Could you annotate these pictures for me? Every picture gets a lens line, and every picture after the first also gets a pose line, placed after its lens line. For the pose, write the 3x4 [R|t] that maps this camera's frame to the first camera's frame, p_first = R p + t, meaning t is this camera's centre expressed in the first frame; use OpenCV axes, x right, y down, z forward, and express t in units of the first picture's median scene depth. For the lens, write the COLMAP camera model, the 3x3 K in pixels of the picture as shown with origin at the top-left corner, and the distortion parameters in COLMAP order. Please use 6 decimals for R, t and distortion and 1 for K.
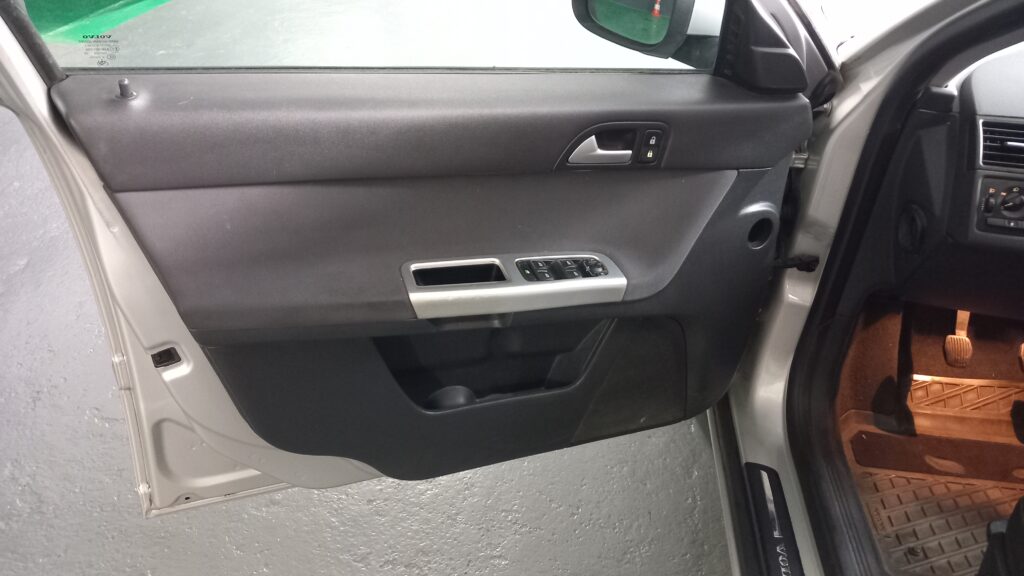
lens RADIAL K [[800.9, 0, 512.1], [0, 800.9, 268.3], [0, 0, 1]] dist [0.008862, -0.005299]
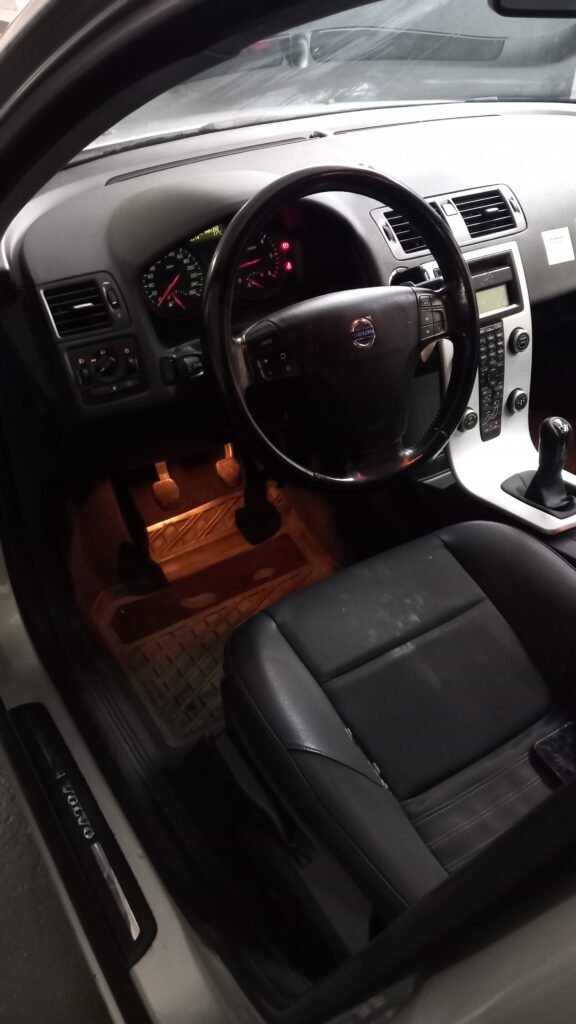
lens RADIAL K [[800.9, 0, 288.0], [0, 800.9, 512.0], [0, 0, 1]] dist [0.008862, -0.005299]
pose [[0.763461, -0.413805, 0.495875, 0.166333], [0.364700, 0.909876, 0.197786, -0.022886], [-0.533030, 0.029844, 0.845570, 0.062448]]
